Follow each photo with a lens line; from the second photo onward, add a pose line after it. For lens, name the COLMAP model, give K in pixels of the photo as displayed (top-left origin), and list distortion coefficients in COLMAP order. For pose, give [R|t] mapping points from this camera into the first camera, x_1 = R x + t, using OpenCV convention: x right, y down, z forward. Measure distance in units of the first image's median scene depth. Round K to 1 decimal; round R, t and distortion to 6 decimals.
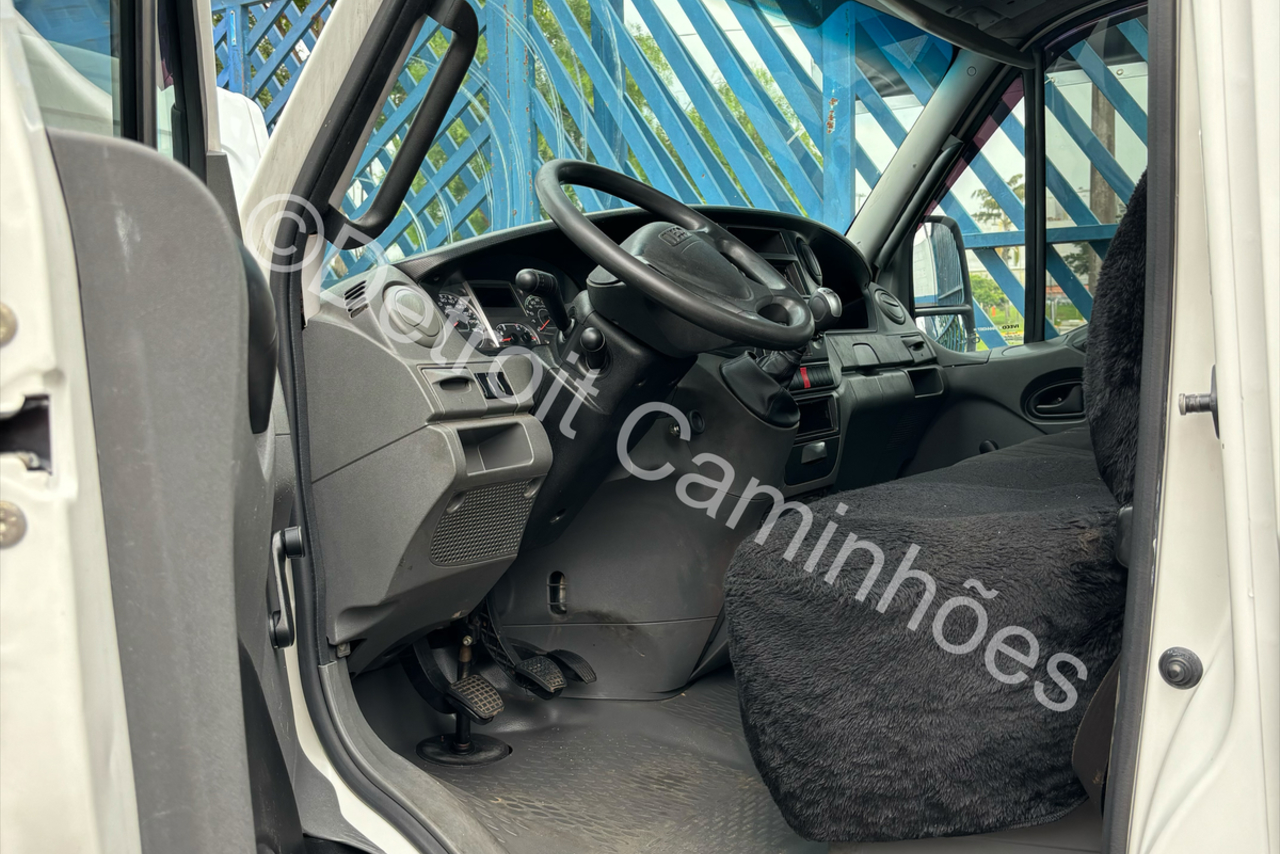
lens RADIAL K [[1212.6, 0, 640.0], [0, 1212.6, 427.0], [0, 0, 1]] dist [0.074126, 0.000336]
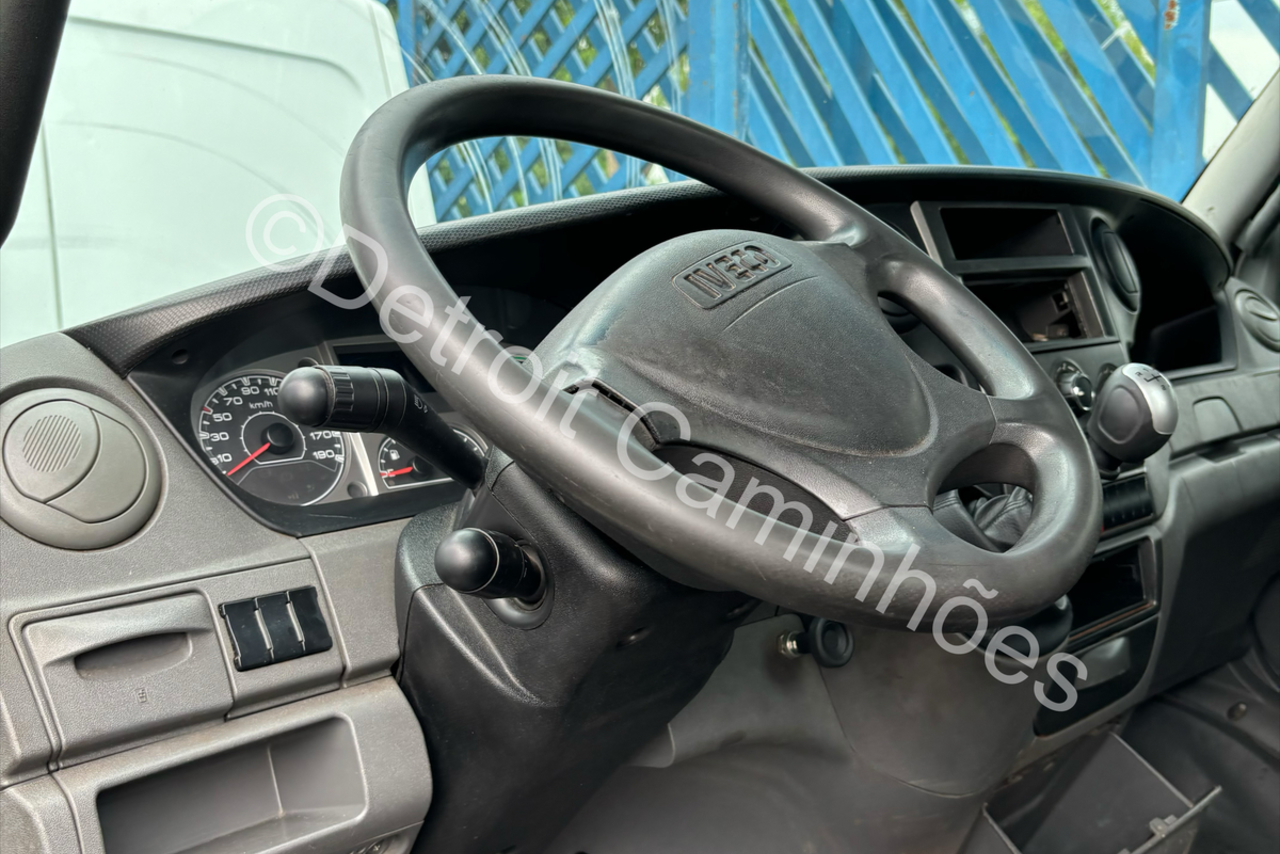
lens RADIAL K [[1271.6, 0, 661.1], [0, 1271.6, 411.2], [0, 0, 1]] dist [-0.003980, -0.030868]
pose [[0.976583, 0.045334, -0.210309, 0.072196], [-0.035792, 0.998159, 0.048960, -0.101667], [0.212142, -0.040286, 0.976408, 0.462303]]
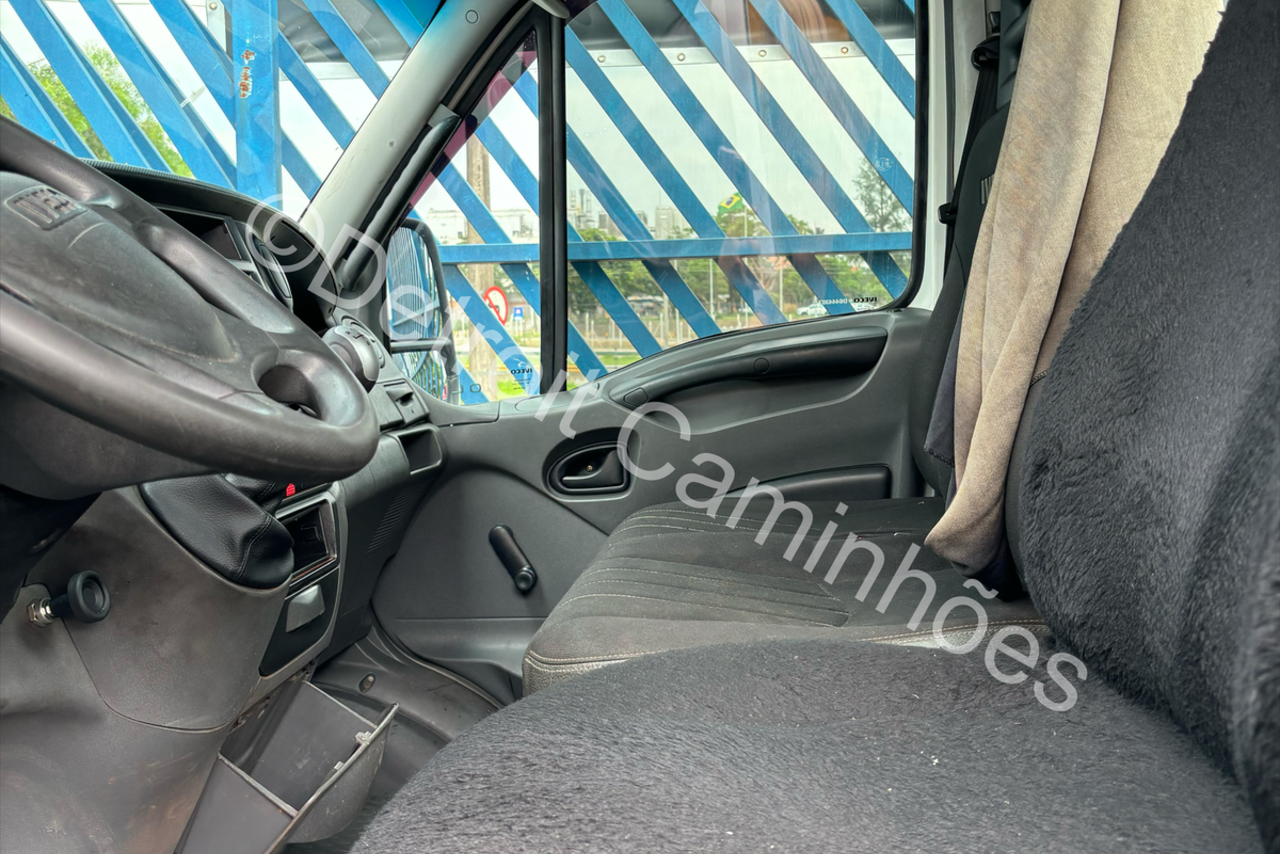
lens RADIAL K [[1256.7, 0, 638.2], [0, 1256.7, 414.8], [0, 0, 1]] dist [-0.006229, 0.005939]
pose [[0.877995, -0.016375, 0.478390, -0.000208], [0.027232, 0.999505, -0.015768, -0.056527], [-0.477895, 0.026872, 0.878006, 0.406326]]
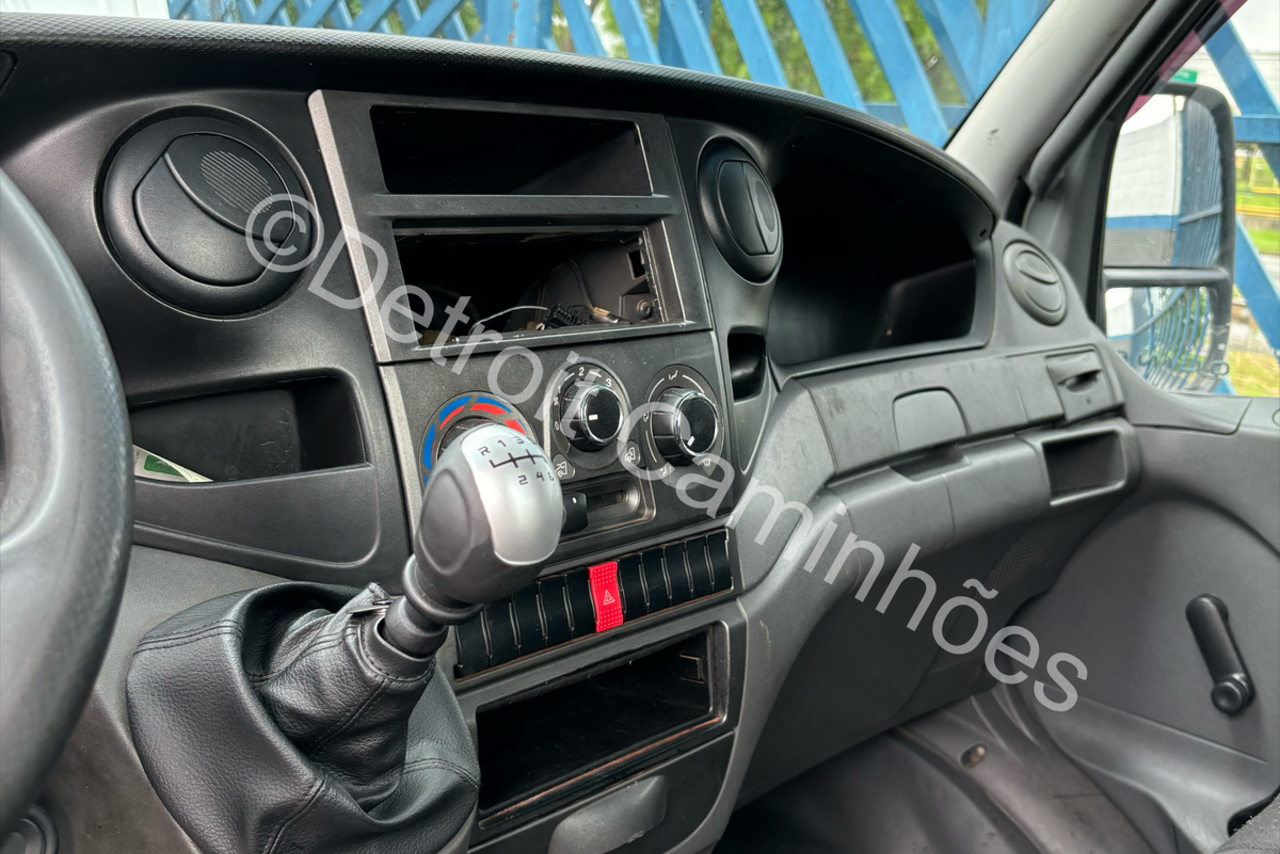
lens RADIAL K [[1275.8, 0, 696.4], [0, 1275.8, 428.0], [0, 0, 1]] dist [0.082681, -0.015434]
pose [[0.984862, 0.123541, -0.121595, 0.197381], [-0.105555, 0.983838, 0.144639, -0.138333], [0.137498, -0.129615, 0.981985, 0.679645]]
